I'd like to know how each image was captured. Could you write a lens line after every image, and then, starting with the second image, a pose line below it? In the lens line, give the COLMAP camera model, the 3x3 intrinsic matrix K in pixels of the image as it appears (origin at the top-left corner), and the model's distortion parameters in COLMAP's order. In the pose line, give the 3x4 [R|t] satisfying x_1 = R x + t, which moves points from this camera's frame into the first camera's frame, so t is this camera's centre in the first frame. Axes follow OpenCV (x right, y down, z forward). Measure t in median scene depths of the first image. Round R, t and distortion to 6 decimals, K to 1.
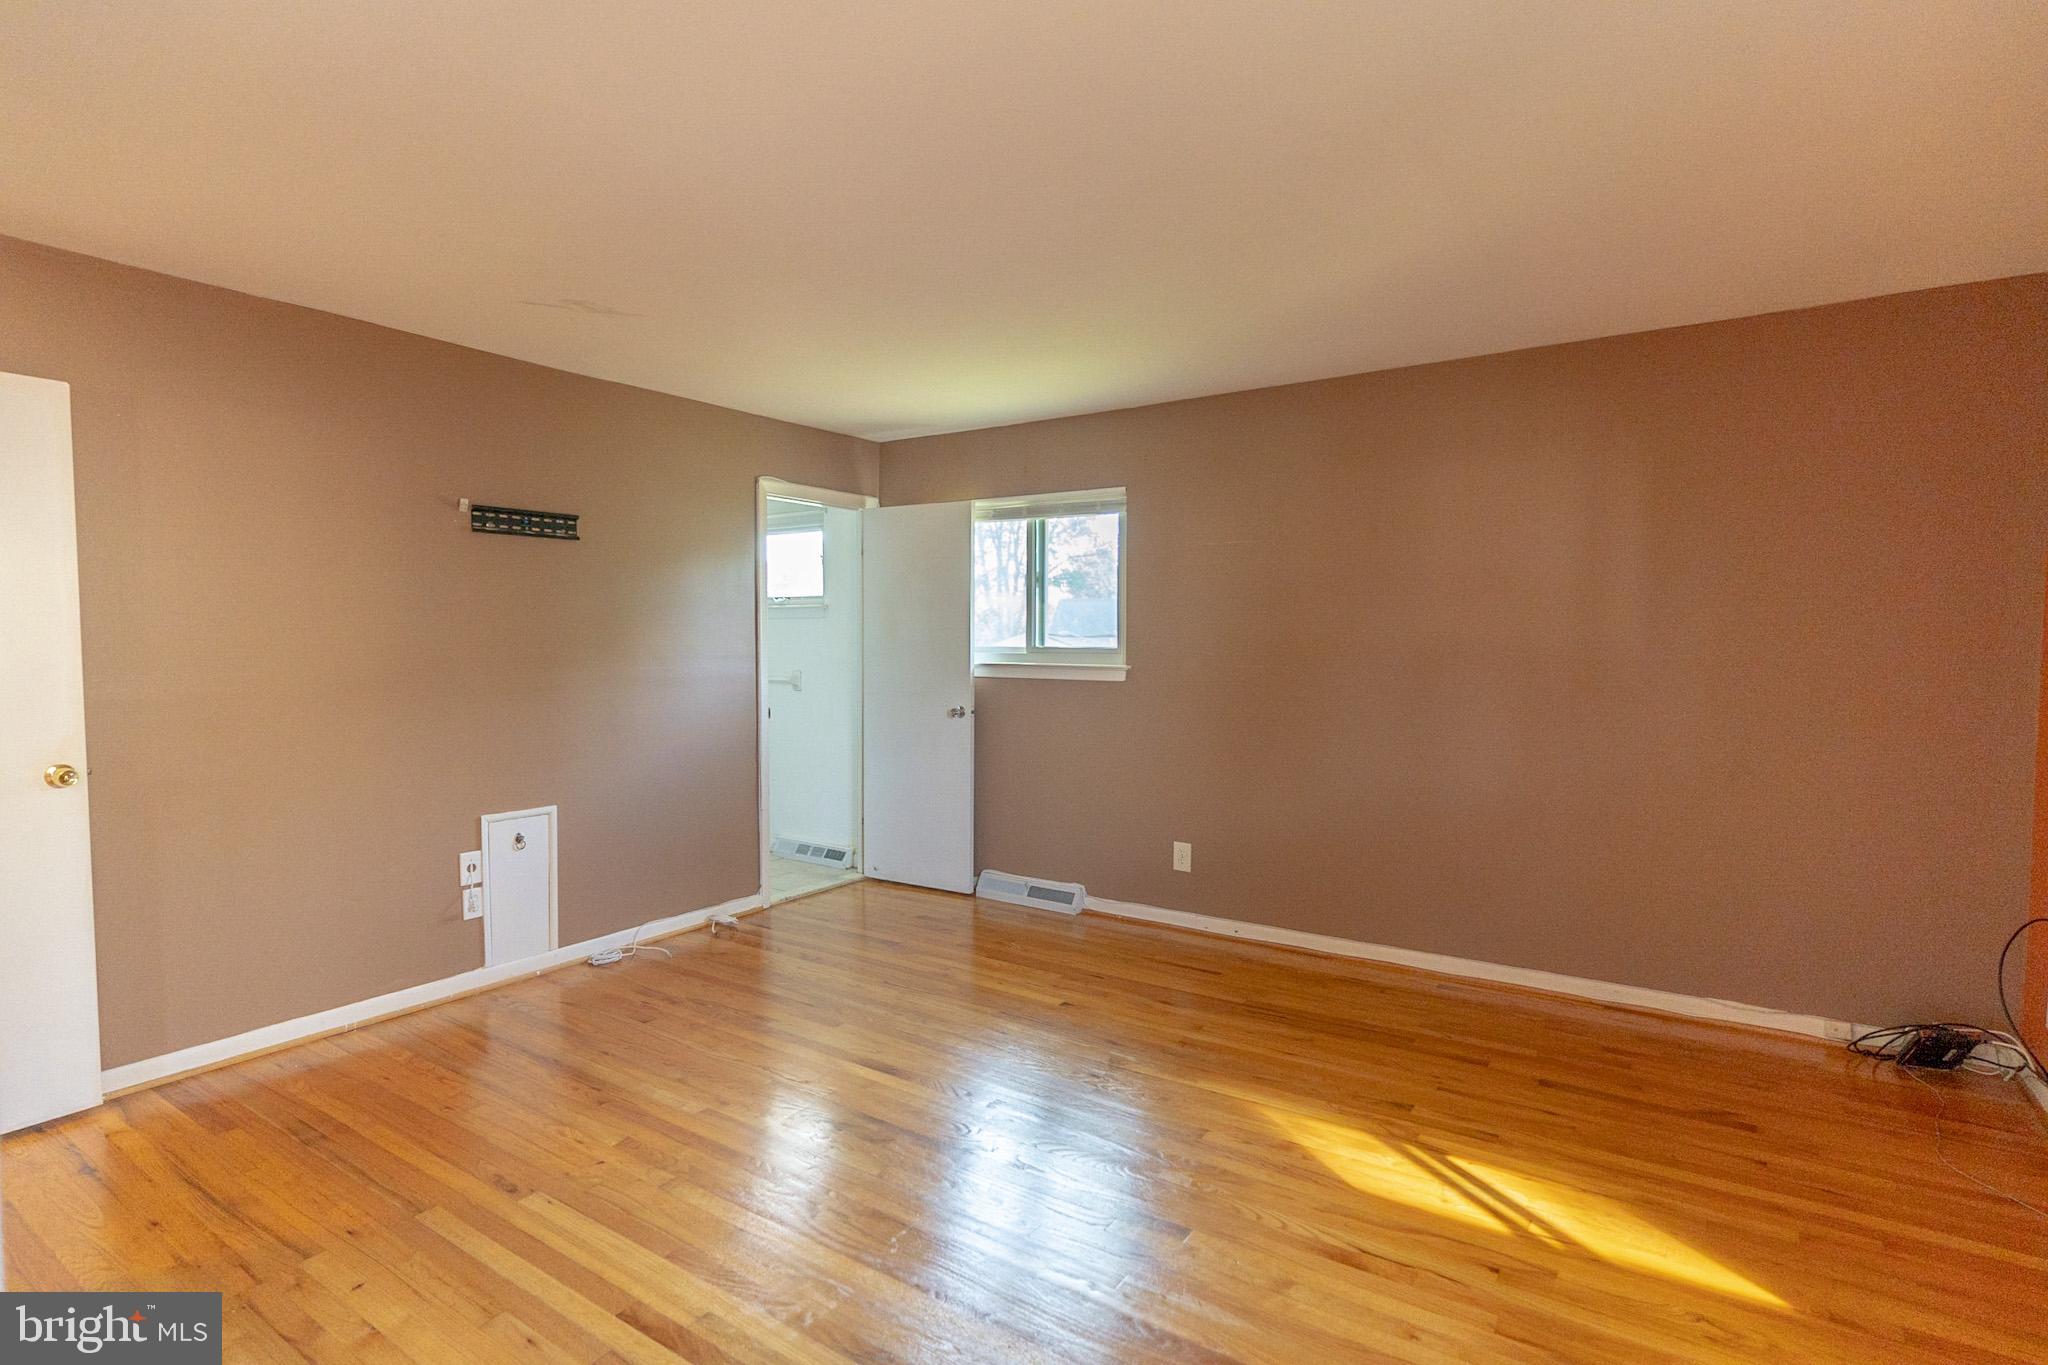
lens RADIAL K [[1011.1, 0, 1019.8], [0, 1011.1, 687.8], [0, 0, 1]] dist [0.001085, 0.000136]
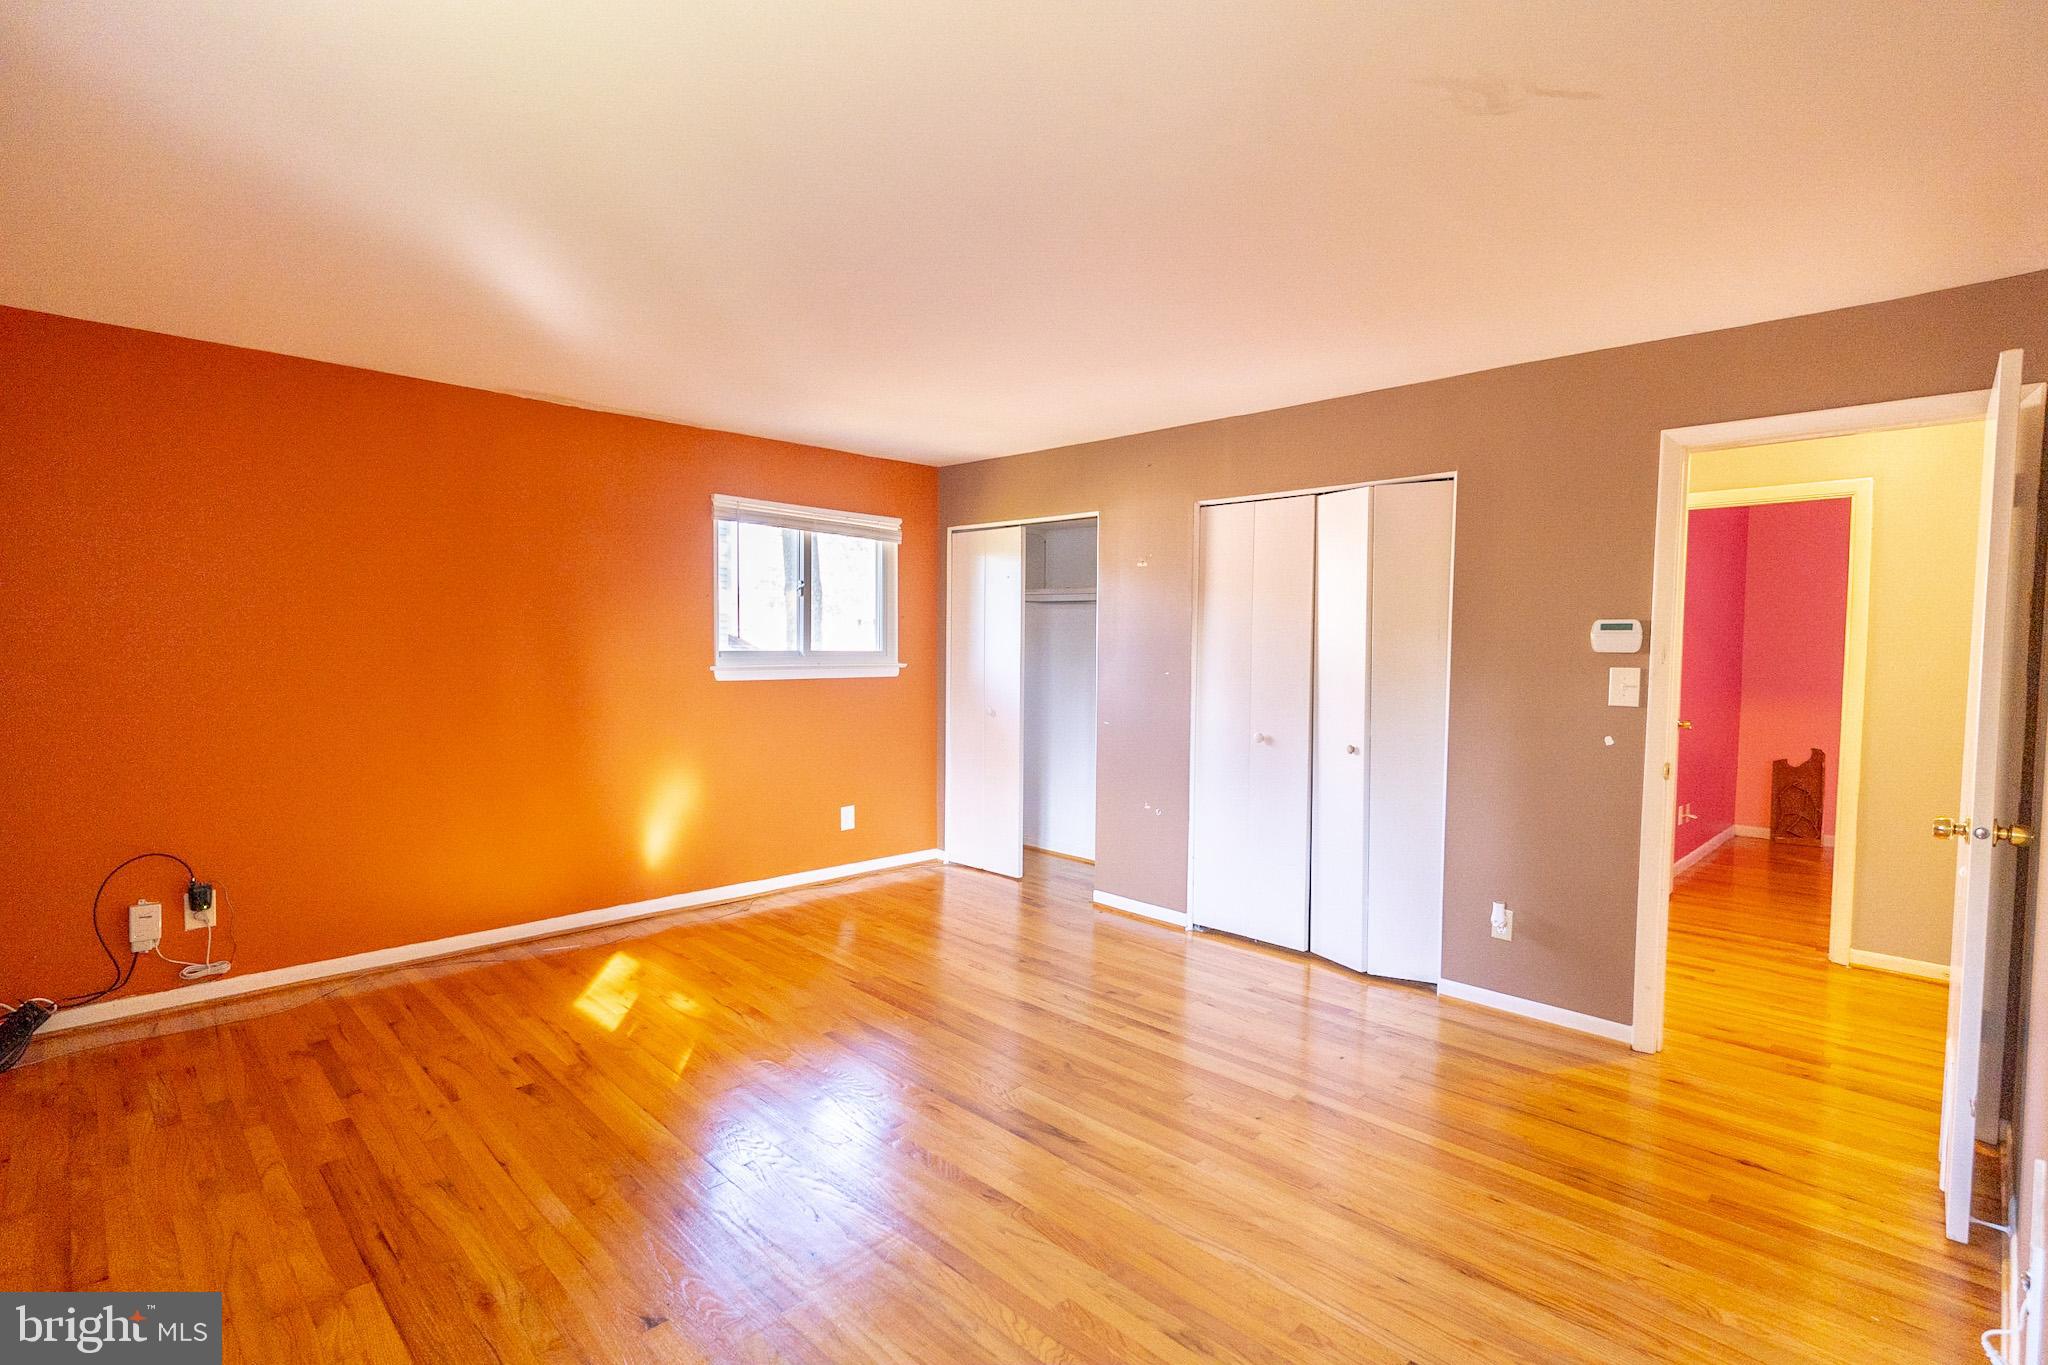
lens RADIAL K [[969.3, 0, 1018.4], [0, 969.3, 687.9], [0, 0, 1]] dist [-0.000221, 0.000013]
pose [[-0.981858, -0.020481, 0.188510, -0.235881], [-0.003809, 0.996079, 0.088381, -0.073777], [-0.189581, 0.086060, -0.978086, 1.418941]]
